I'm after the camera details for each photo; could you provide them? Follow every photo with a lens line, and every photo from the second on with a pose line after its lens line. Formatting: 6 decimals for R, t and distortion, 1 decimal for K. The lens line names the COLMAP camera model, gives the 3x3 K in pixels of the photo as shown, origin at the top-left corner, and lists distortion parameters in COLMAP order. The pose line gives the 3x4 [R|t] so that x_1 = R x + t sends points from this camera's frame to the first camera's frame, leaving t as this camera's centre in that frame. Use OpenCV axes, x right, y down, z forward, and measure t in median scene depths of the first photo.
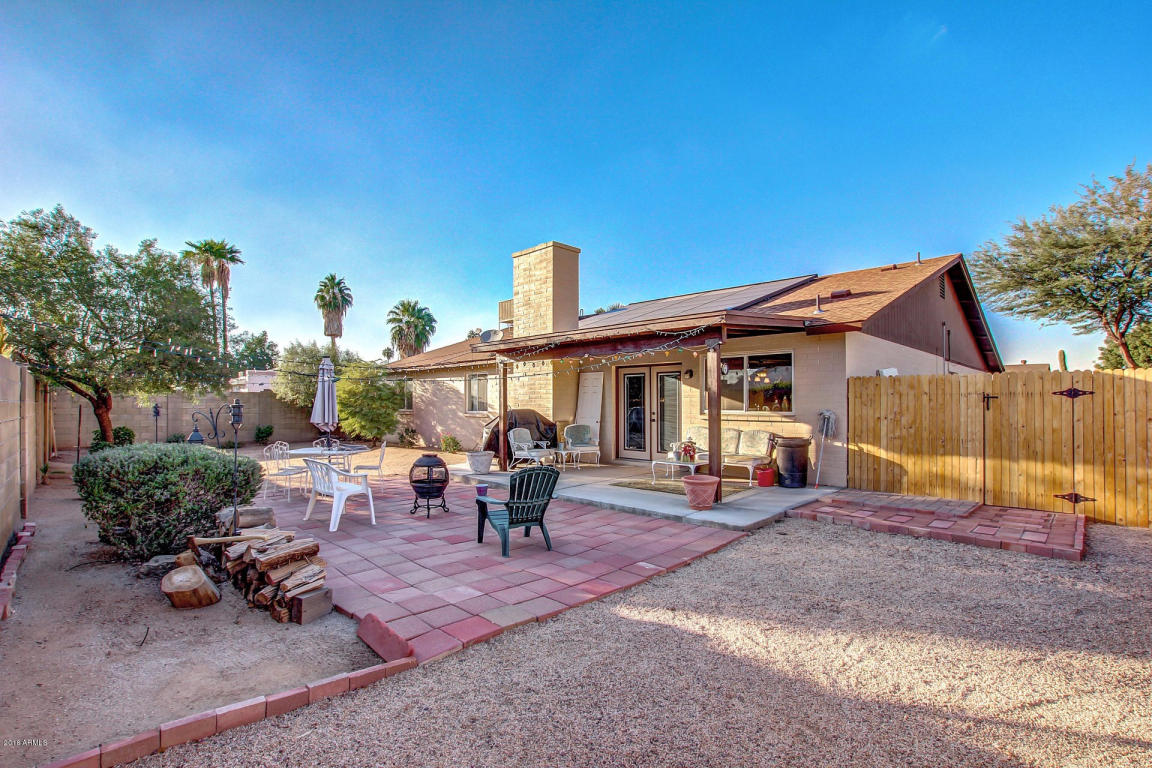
lens RADIAL K [[537.0, 0, 576.0], [0, 537.0, 384.0], [0, 0, 1]] dist [-0.000526, -0.000028]
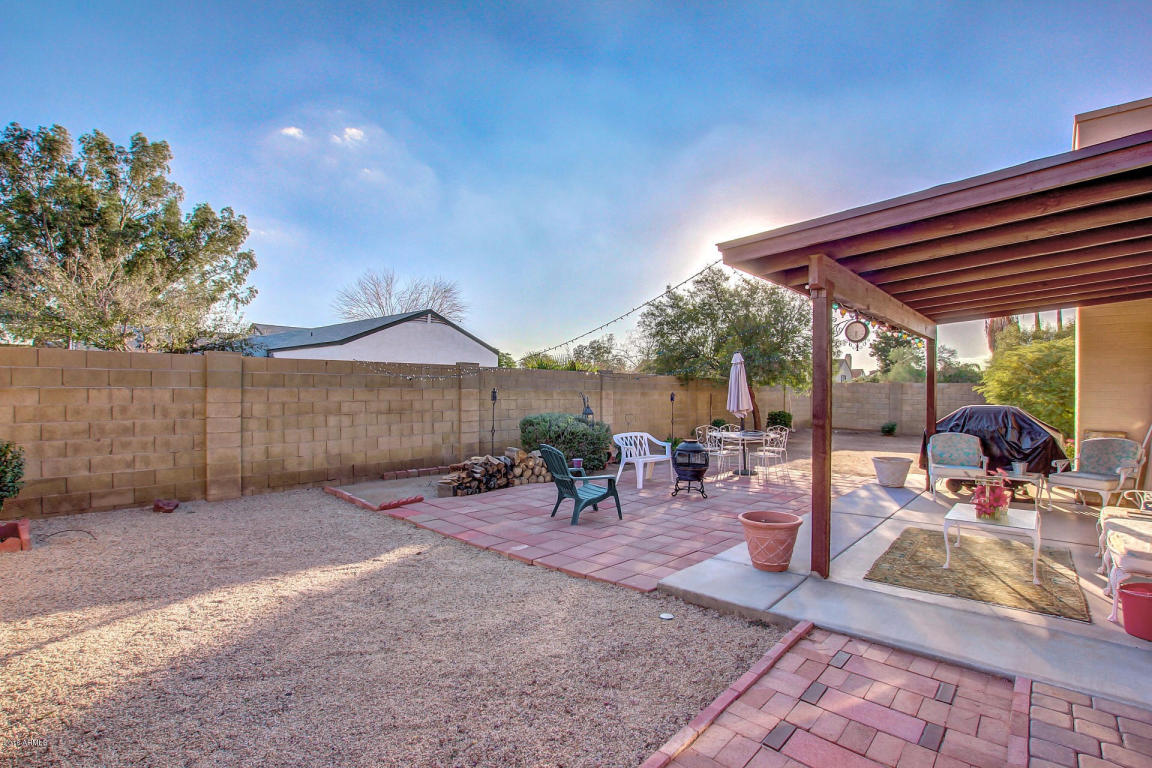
lens RADIAL K [[537.0, 0, 576.0], [0, 537.0, 384.0], [0, 0, 1]] dist [-0.000526, -0.000028]
pose [[0.061258, -0.007026, -0.998097, 1.167400], [0.018726, 0.999807, -0.005888, 0.031816], [0.997946, -0.018330, 0.061377, 1.047955]]
